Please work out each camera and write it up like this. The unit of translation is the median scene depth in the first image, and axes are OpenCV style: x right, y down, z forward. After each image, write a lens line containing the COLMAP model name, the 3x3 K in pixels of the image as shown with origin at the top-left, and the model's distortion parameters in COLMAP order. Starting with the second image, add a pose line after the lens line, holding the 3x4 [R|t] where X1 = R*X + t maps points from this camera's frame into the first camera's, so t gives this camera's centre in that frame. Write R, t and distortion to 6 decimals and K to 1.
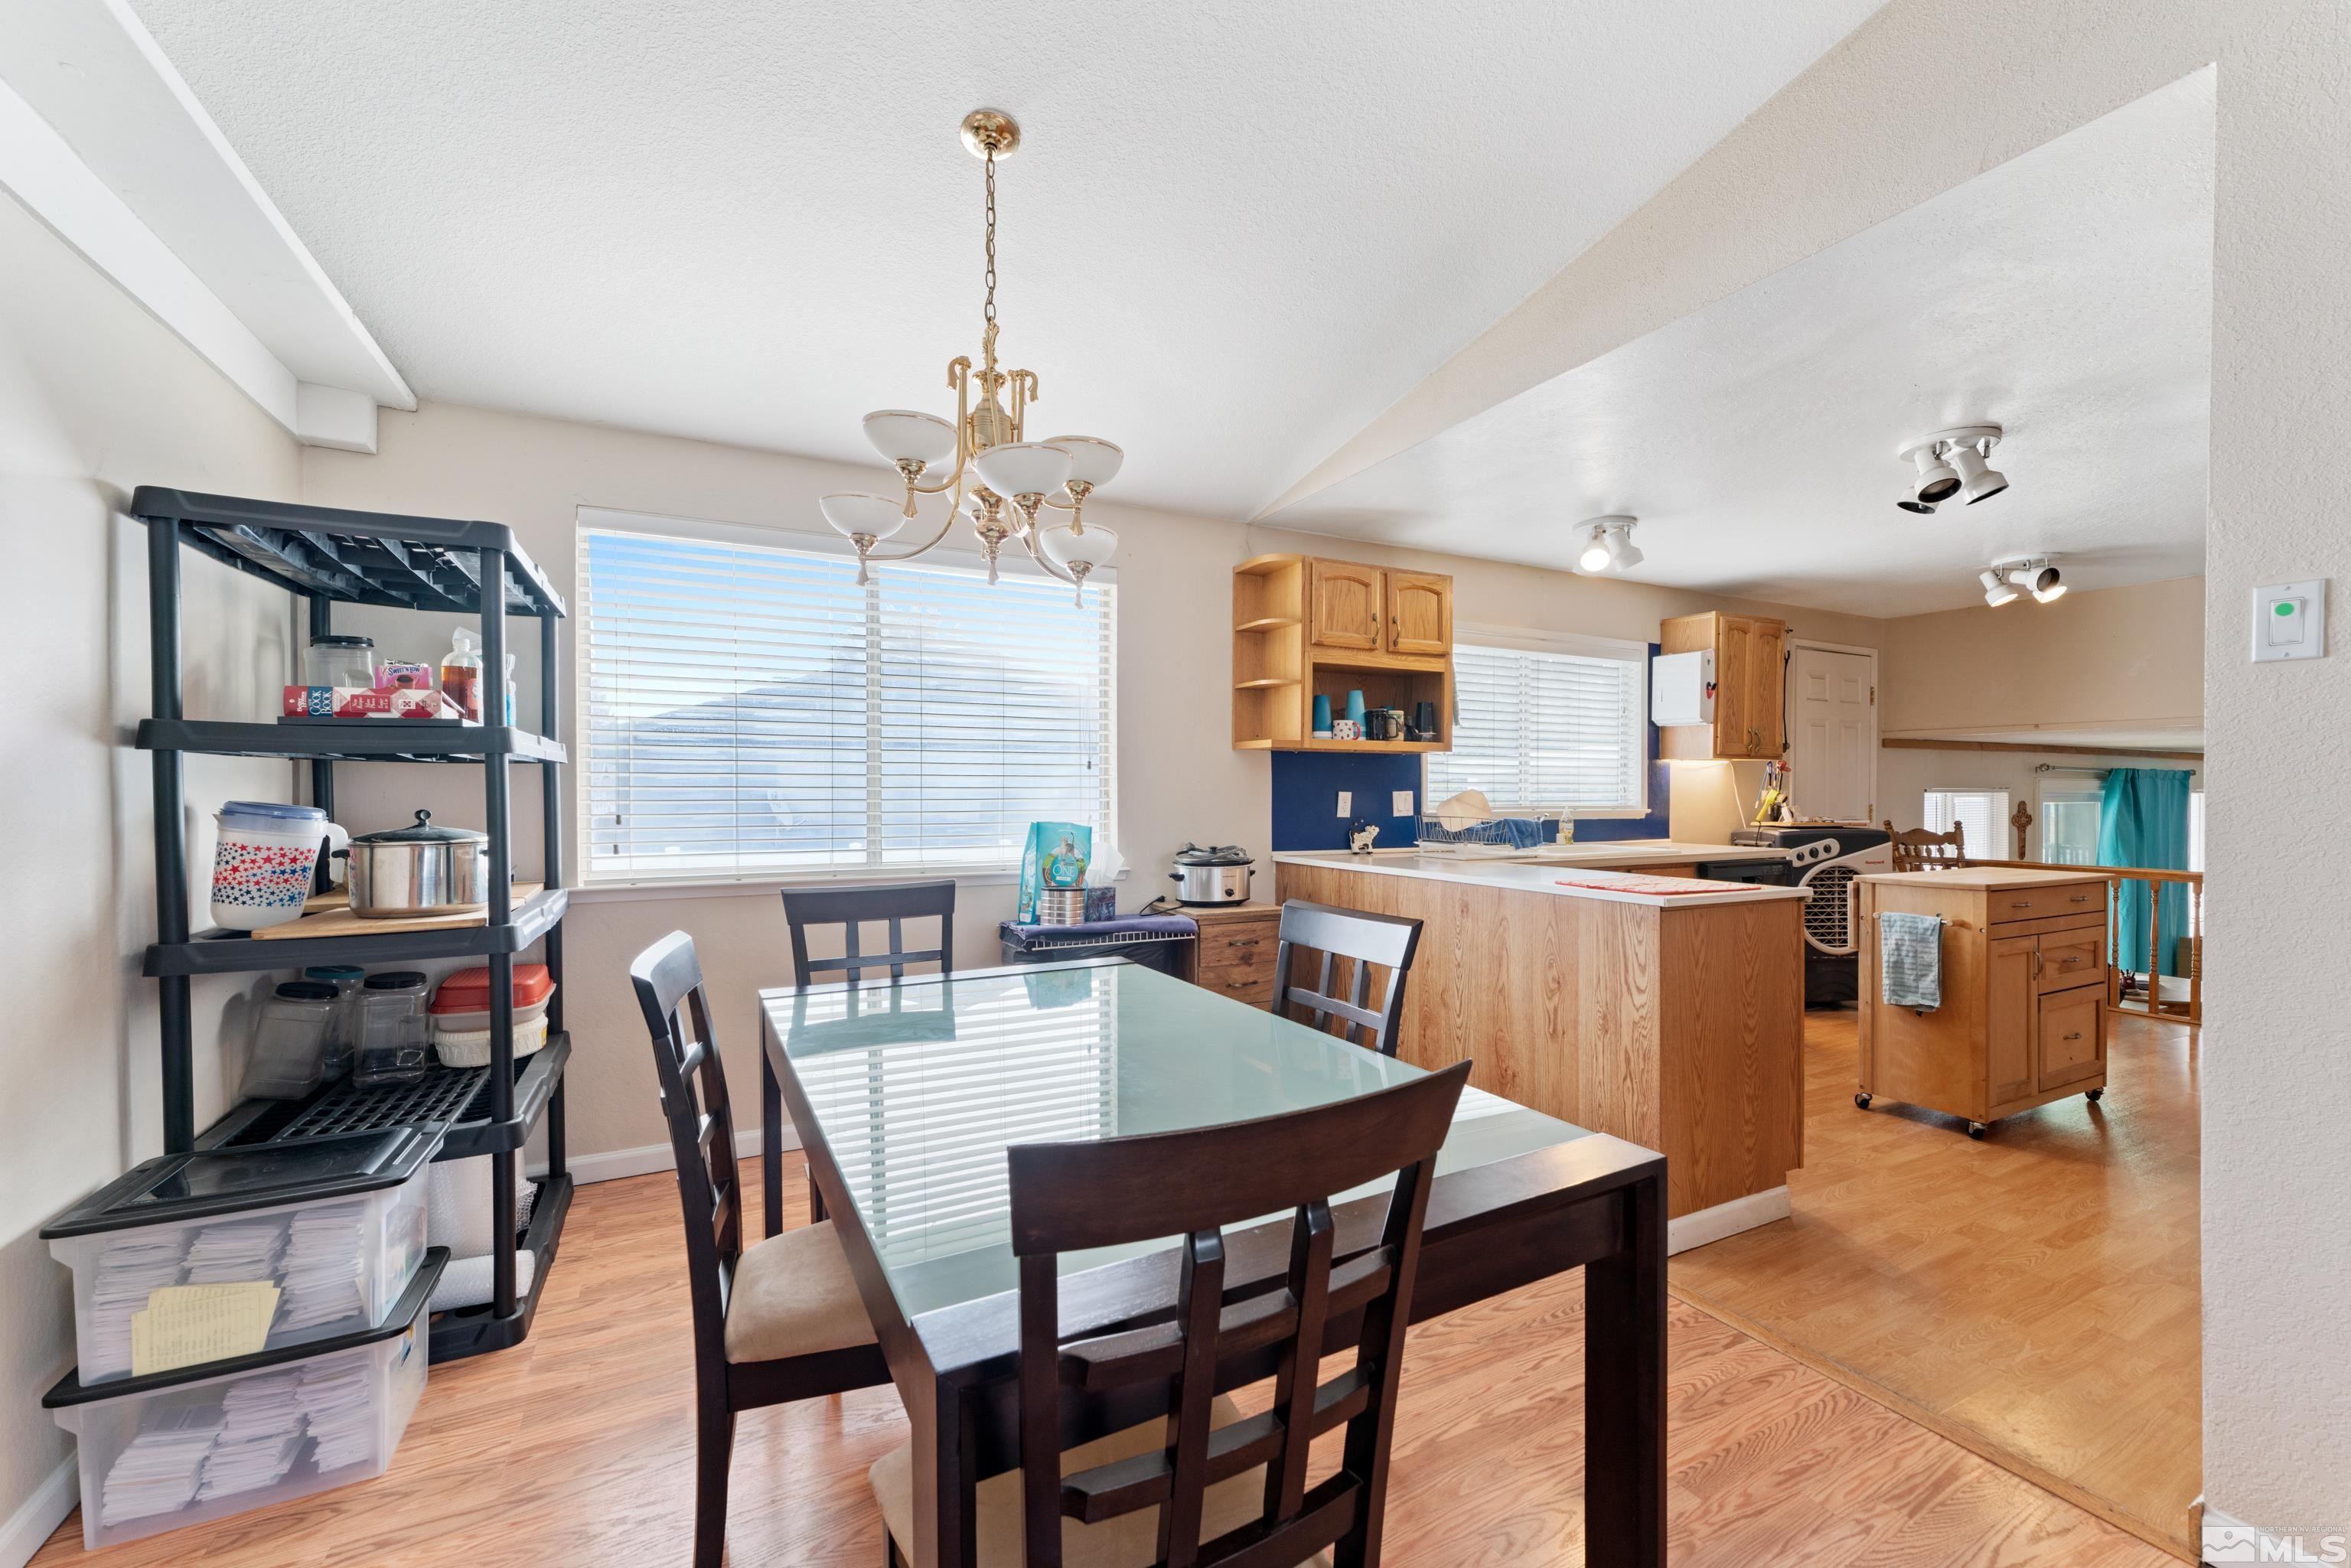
lens RADIAL K [[946.5, 0, 1178.0], [0, 946.5, 800.1], [0, 0, 1]] dist [0.000258, -0.000490]
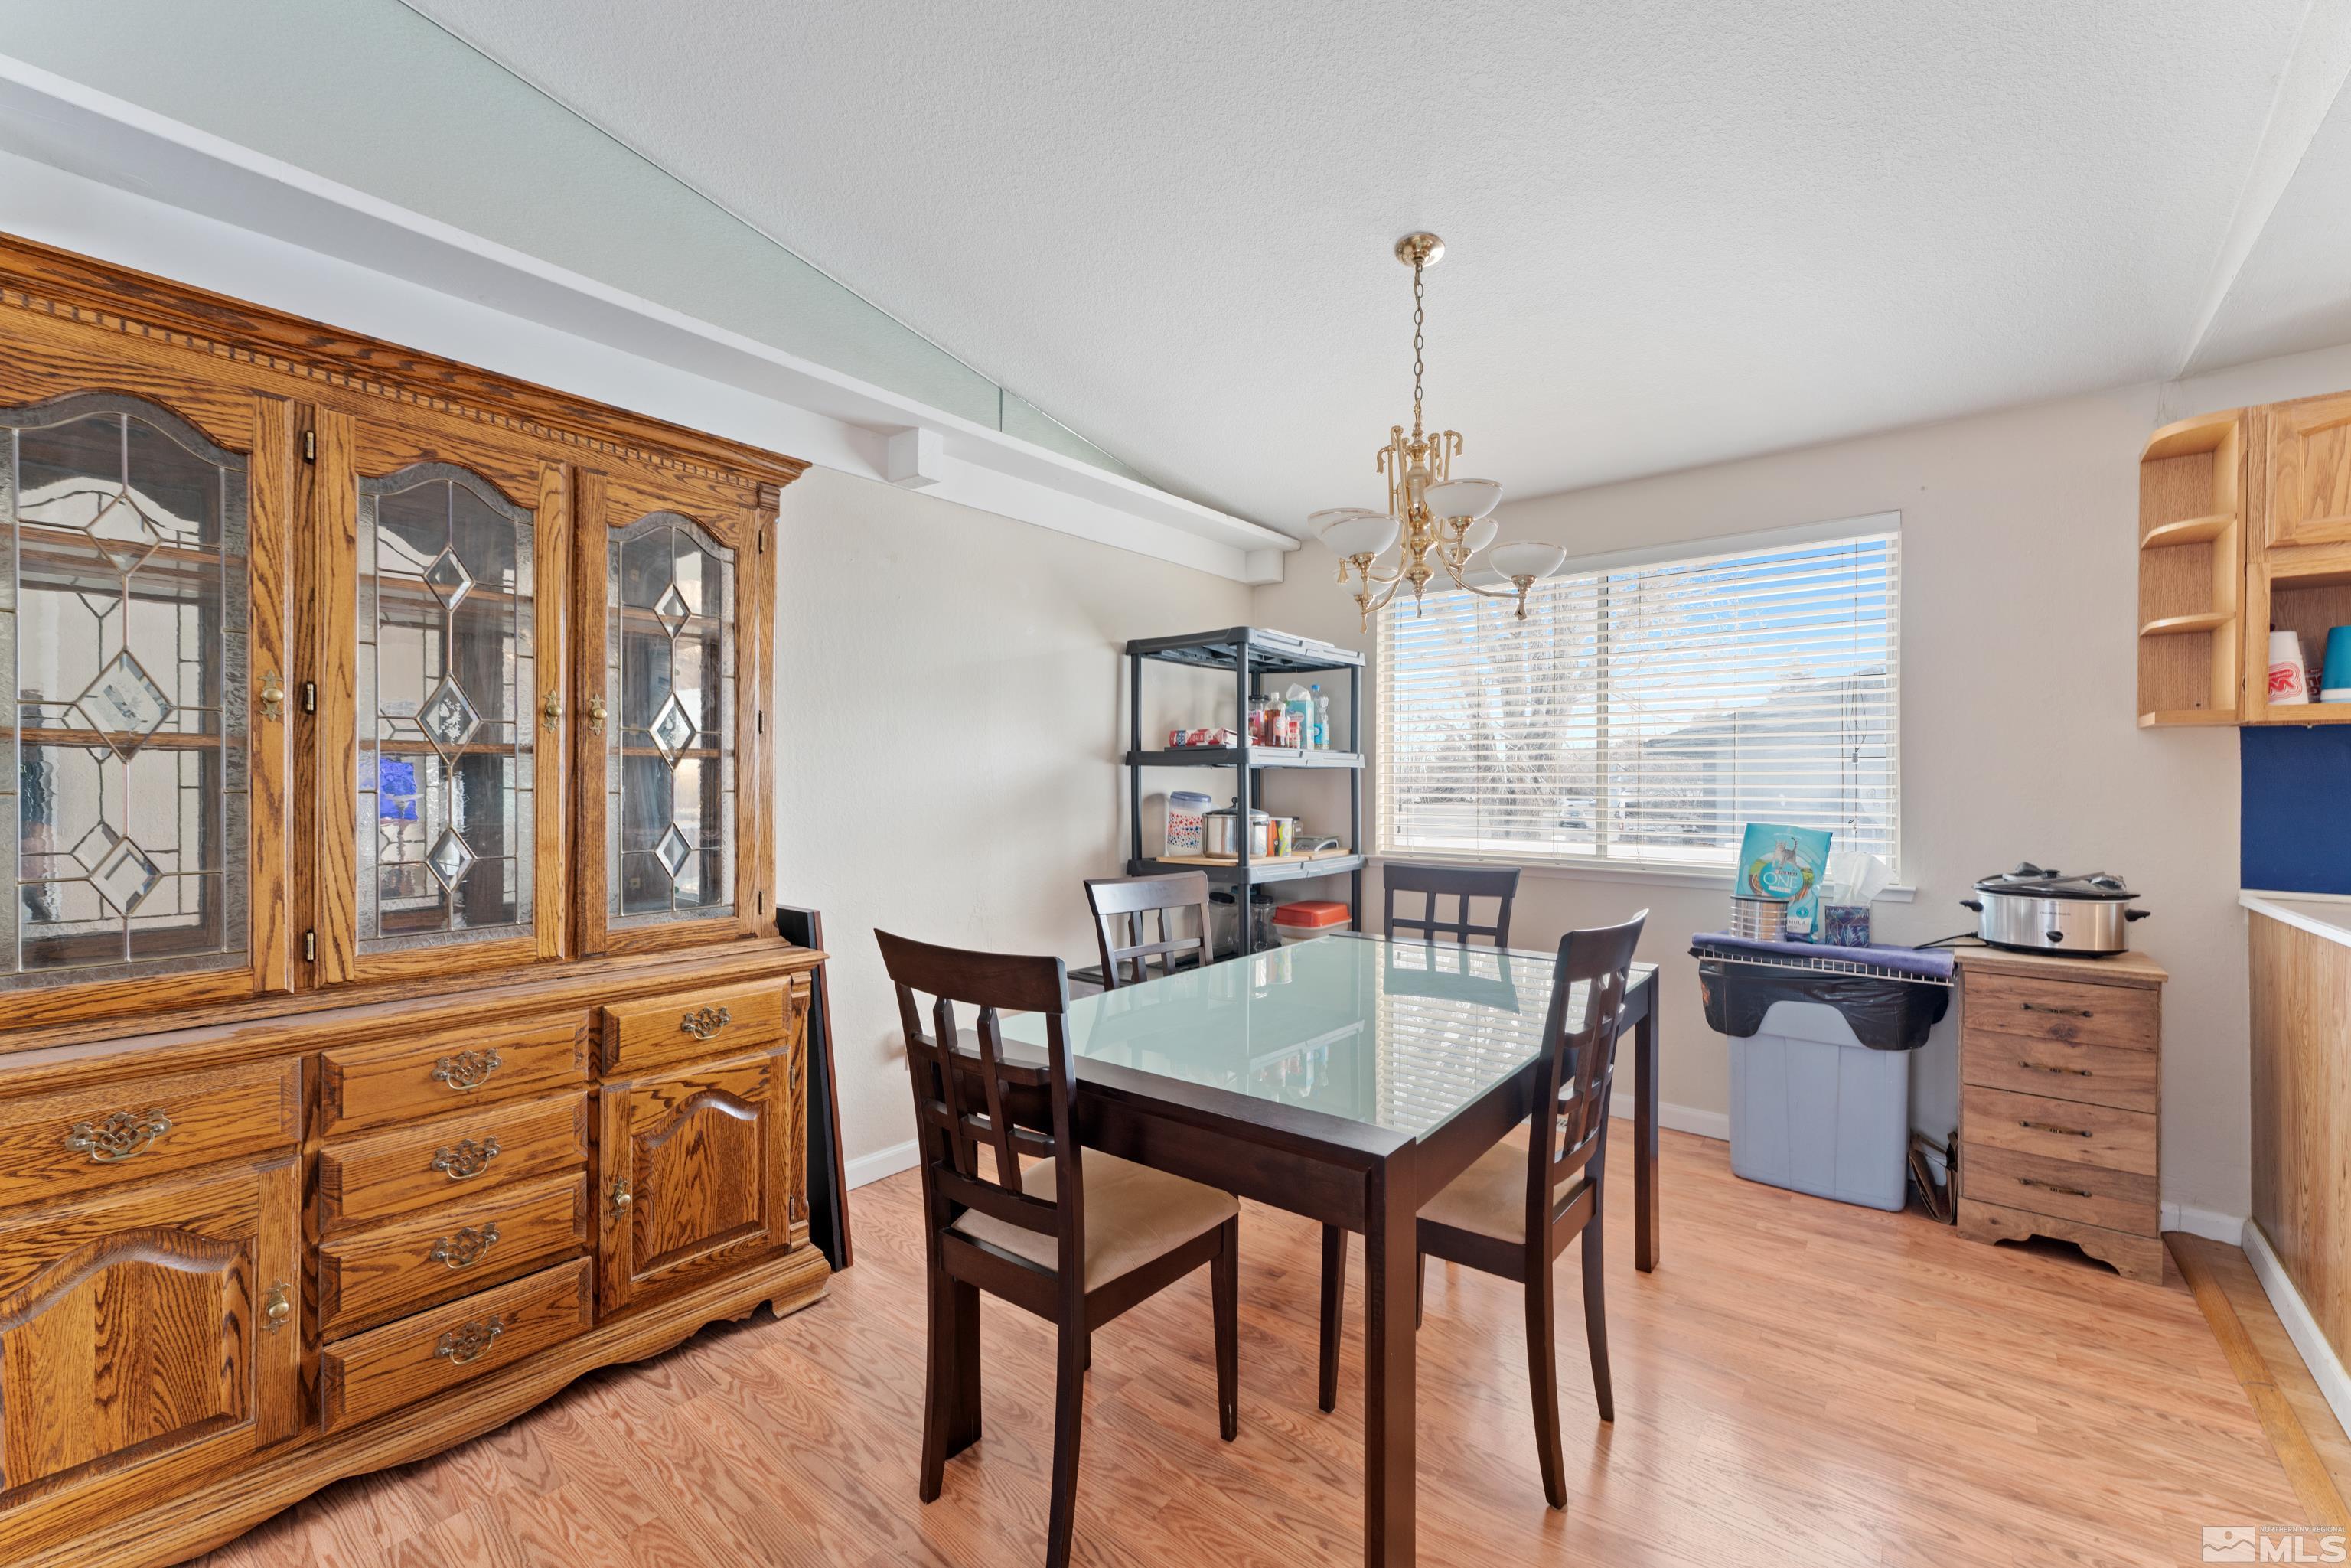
lens RADIAL K [[946.5, 0, 1171.8], [0, 946.5, 782.8], [0, 0, 1]] dist [0.000258, -0.000490]
pose [[0.400164, -0.000439, -0.916443, 0.405334], [-0.014252, 0.999876, -0.006702, -0.001344], [0.916333, 0.015743, 0.400108, 0.116854]]
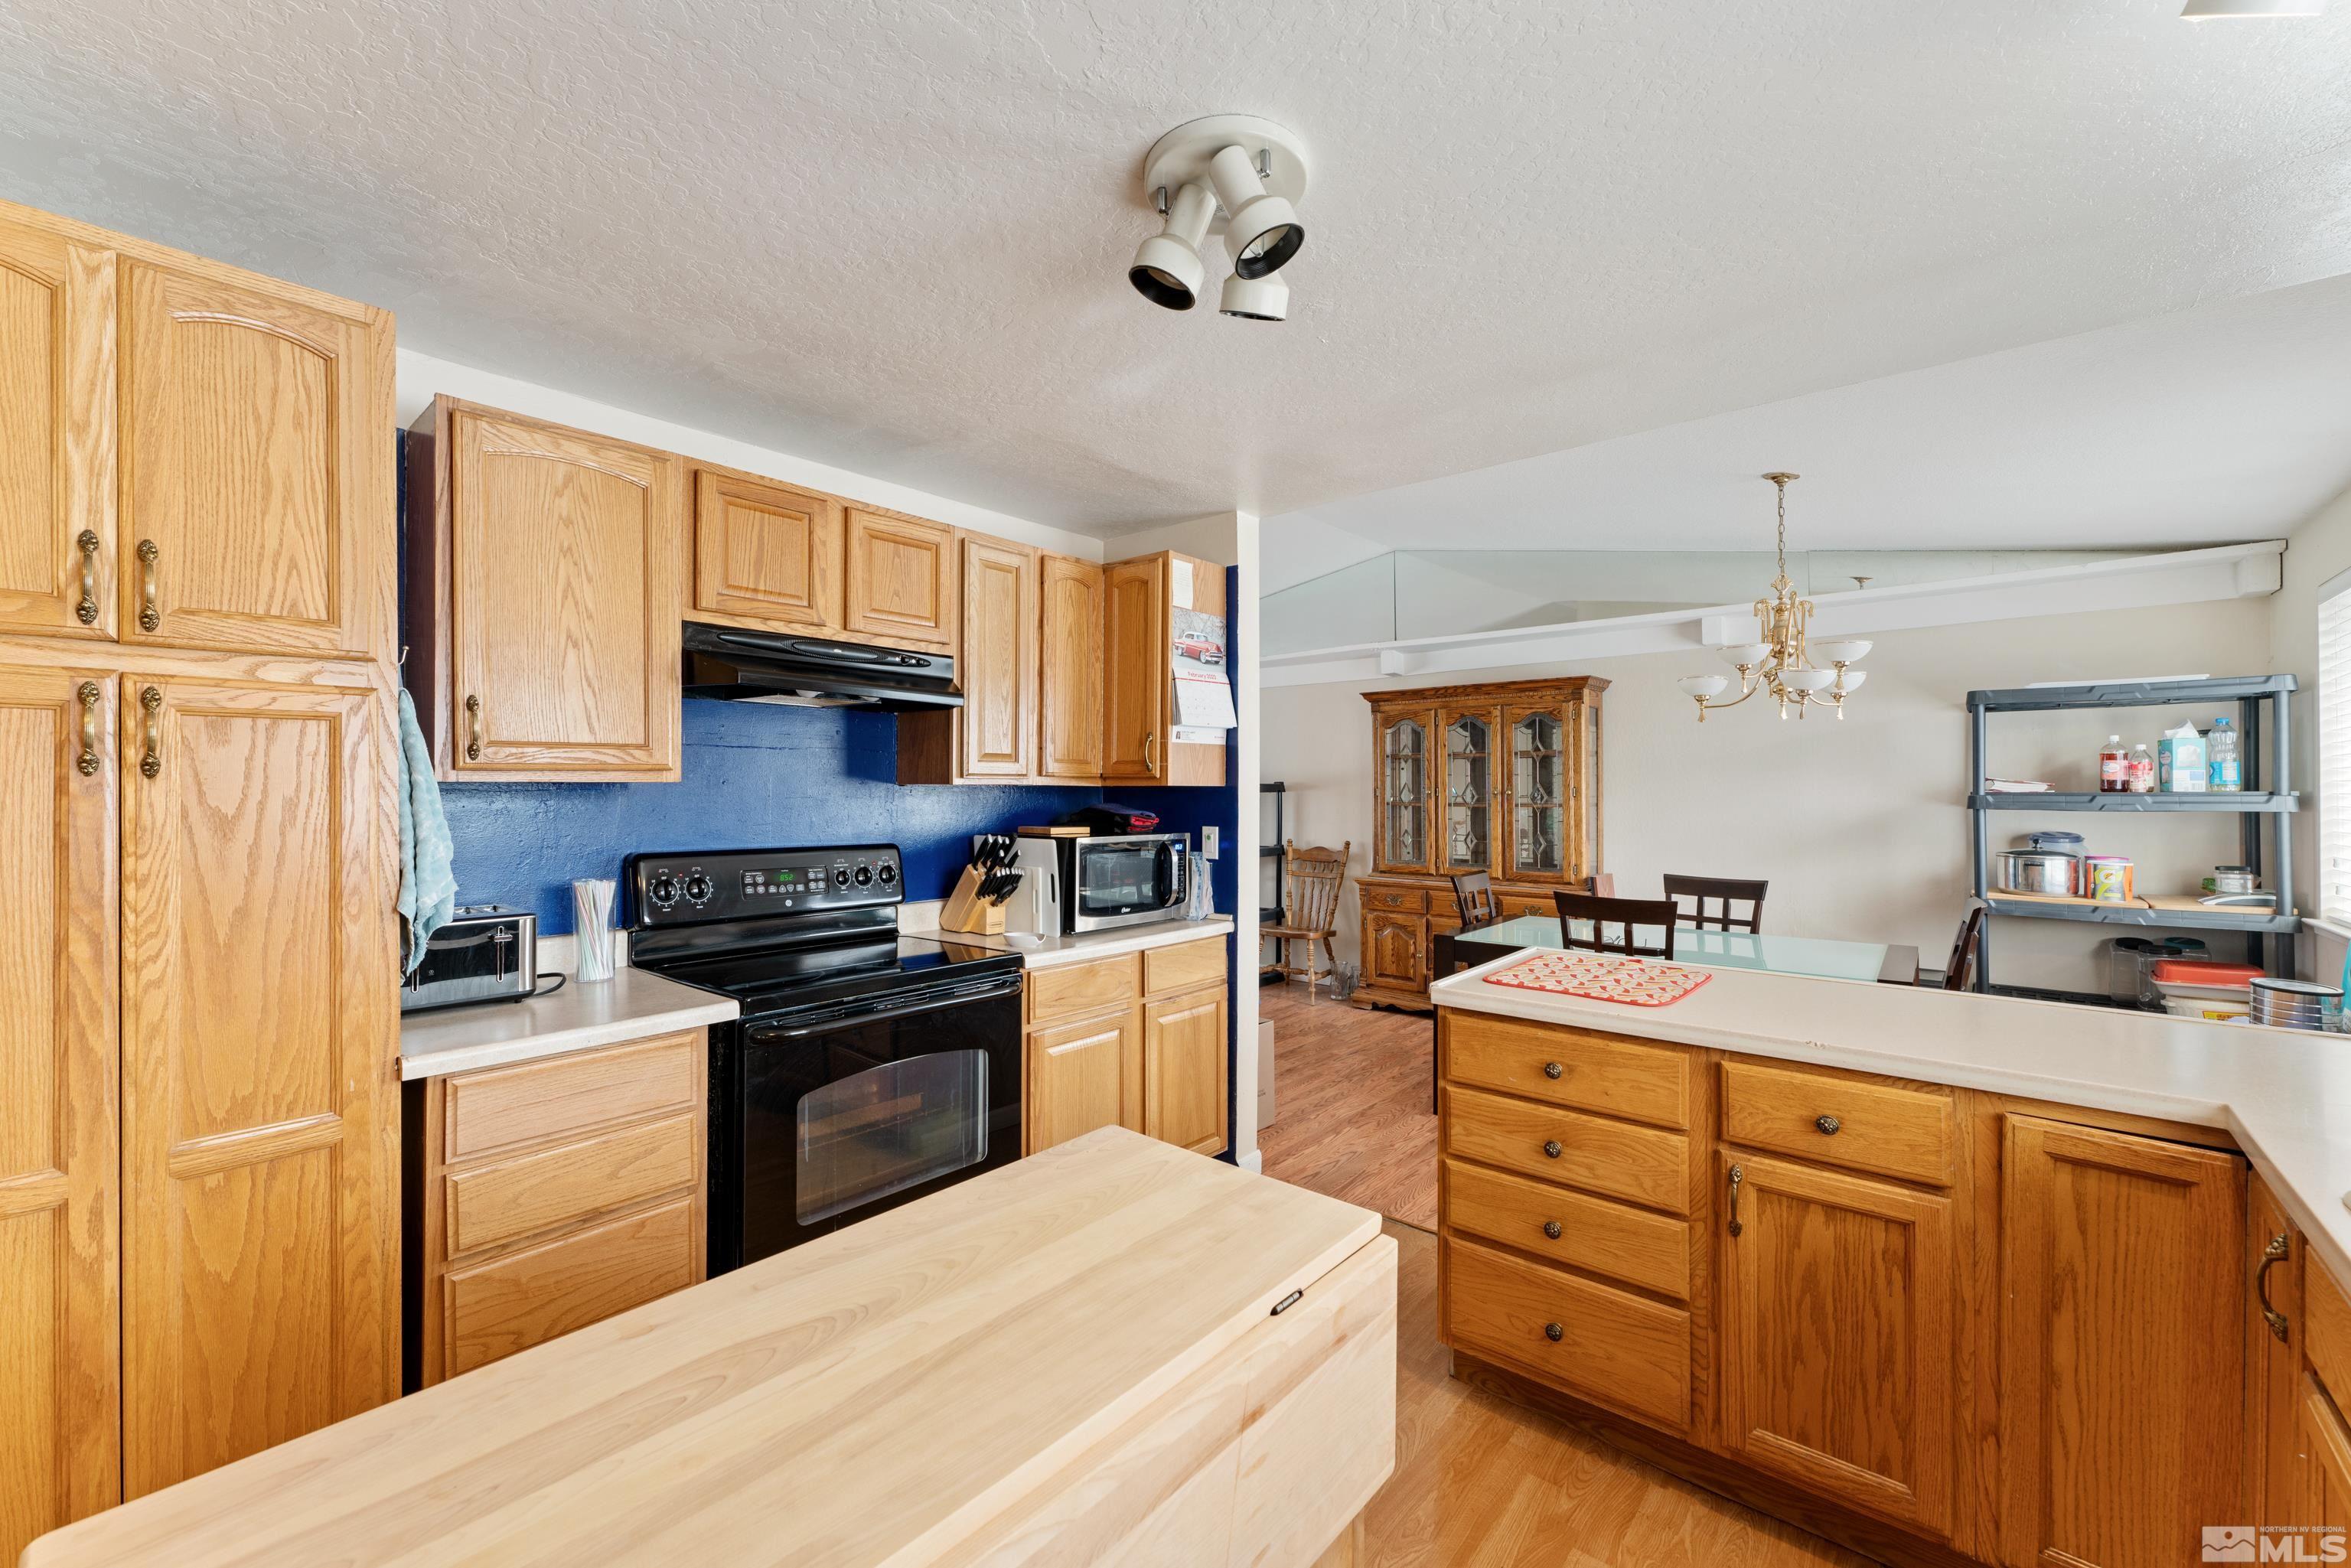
lens RADIAL K [[946.5, 0, 1180.1], [0, 946.5, 776.6], [0, 0, 1]] dist [0.000258, -0.000490]
pose [[-0.920774, -0.007206, -0.390030, 0.816727], [-0.005759, 0.999972, -0.004879, -0.051205], [0.390054, -0.002246, -0.920789, 1.145658]]
